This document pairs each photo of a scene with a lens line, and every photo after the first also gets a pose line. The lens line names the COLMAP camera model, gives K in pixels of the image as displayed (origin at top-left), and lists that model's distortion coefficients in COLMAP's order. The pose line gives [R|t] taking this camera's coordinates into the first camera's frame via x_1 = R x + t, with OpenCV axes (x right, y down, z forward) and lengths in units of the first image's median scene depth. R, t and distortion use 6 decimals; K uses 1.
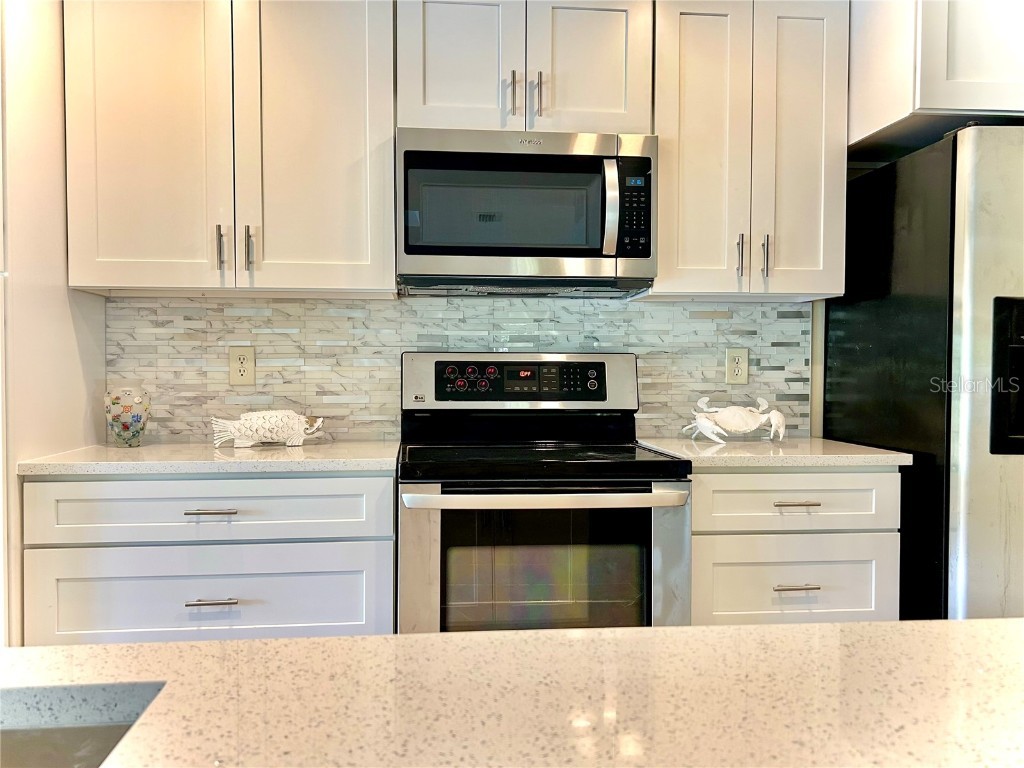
lens RADIAL K [[893.6, 0, 514.6], [0, 893.6, 392.8], [0, 0, 1]] dist [0.028262, -0.013801]
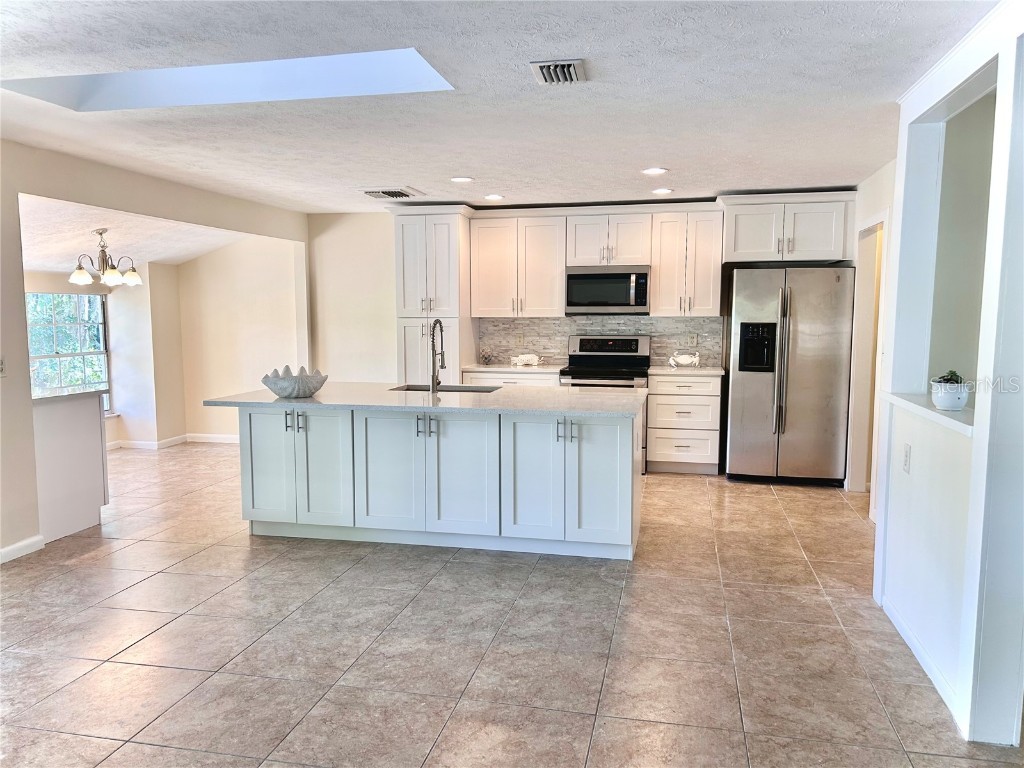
lens RADIAL K [[769.9, 0, 508.2], [0, 769.9, 388.1], [0, 0, 1]] dist [0.090852, -0.111421]
pose [[0.945234, 0.030301, -0.324984, 0.549338], [-0.007169, 0.997369, 0.072142, -0.056459], [0.326315, -0.065861, 0.942964, -1.595738]]
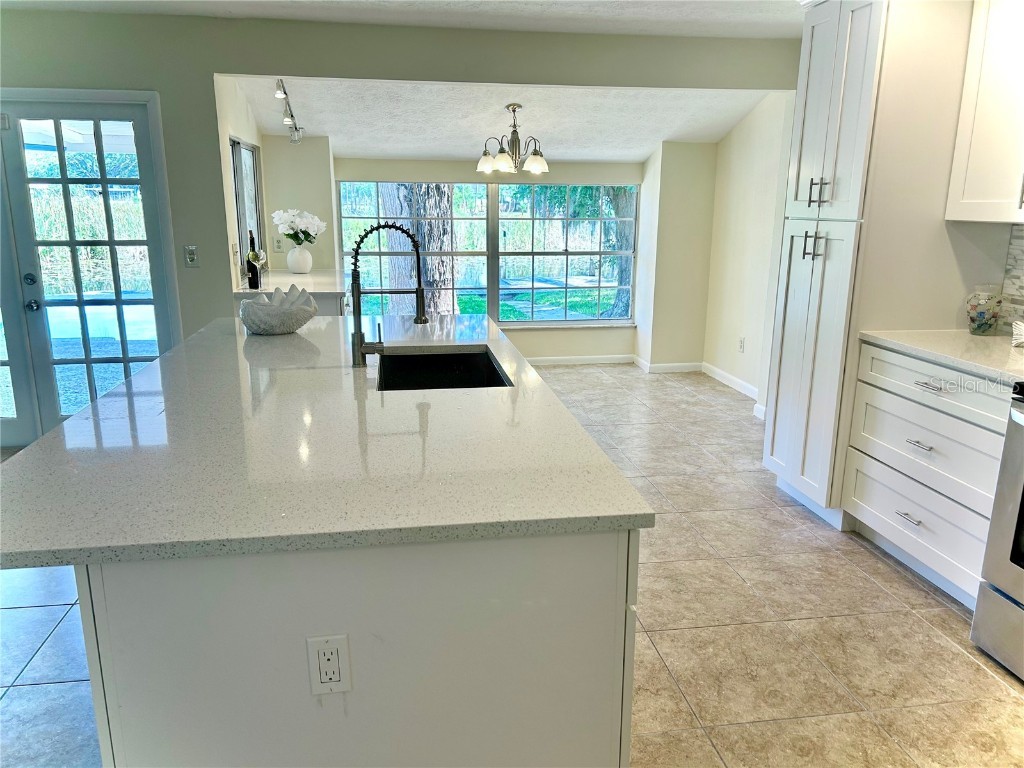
lens RADIAL K [[774.2, 0, 517.2], [0, 774.2, 383.7], [0, 0, 1]] dist [0.077766, -0.108936]
pose [[0.047330, 0.227586, -0.972607, 0.724953], [-0.035727, 0.973461, 0.226047, -0.112923], [0.998240, 0.024050, 0.054204, 0.210937]]
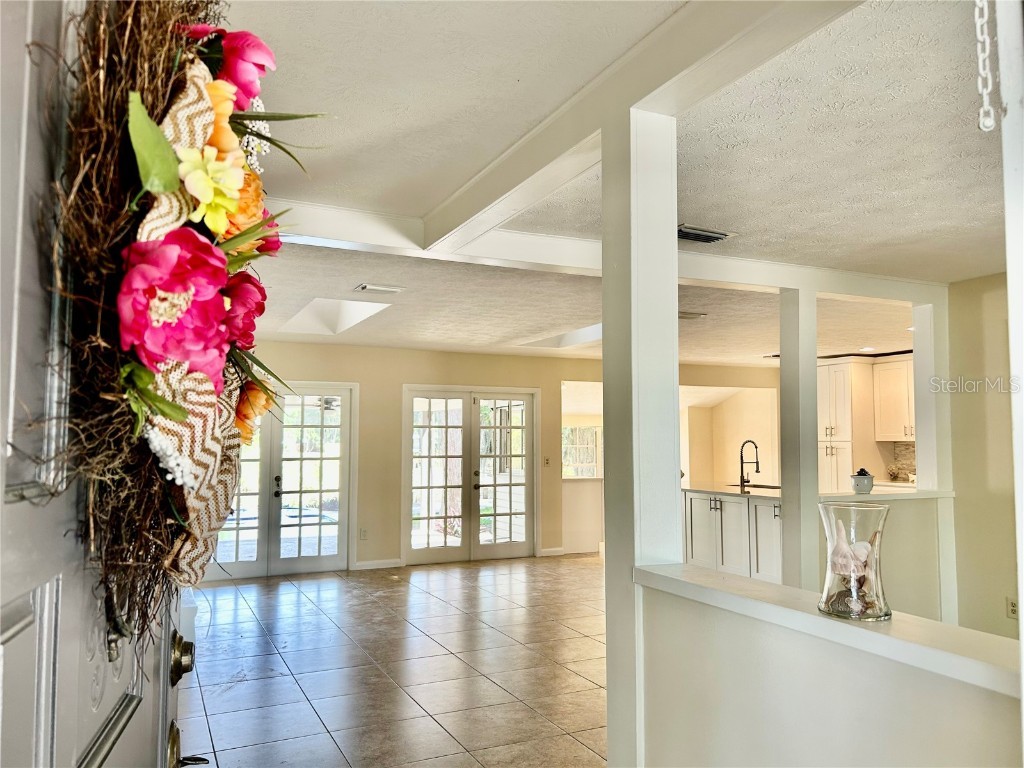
lens RADIAL K [[769.9, 0, 508.2], [0, 769.9, 388.1], [0, 0, 1]] dist [0.090852, -0.111421]
pose [[0.321465, -0.066385, -0.944592, 2.238556], [-0.027570, 0.996460, -0.079413, -0.025243], [0.946520, 0.051571, 0.318496, -1.674942]]
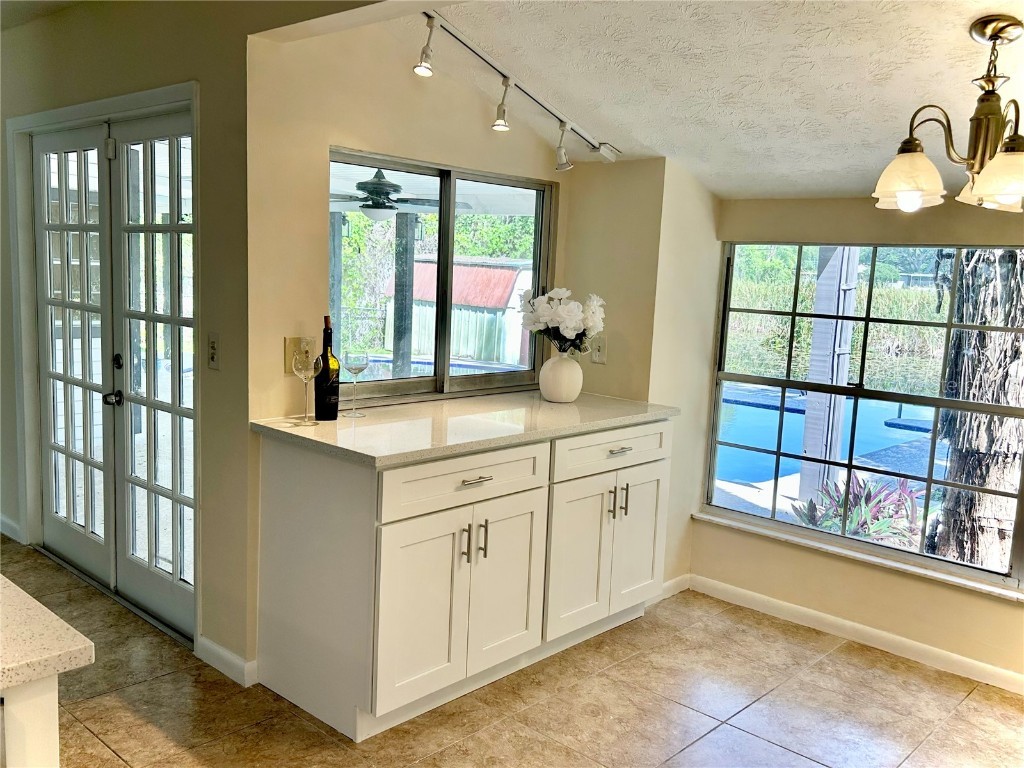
lens RADIAL K [[893.6, 0, 514.6], [0, 893.6, 392.8], [0, 0, 1]] dist [0.028262, -0.013801]
pose [[-0.759858, 0.057297, -0.647559, -0.538181], [-0.063144, 0.984893, 0.161239, -0.129197], [0.647015, 0.163408, -0.744761, 0.682143]]
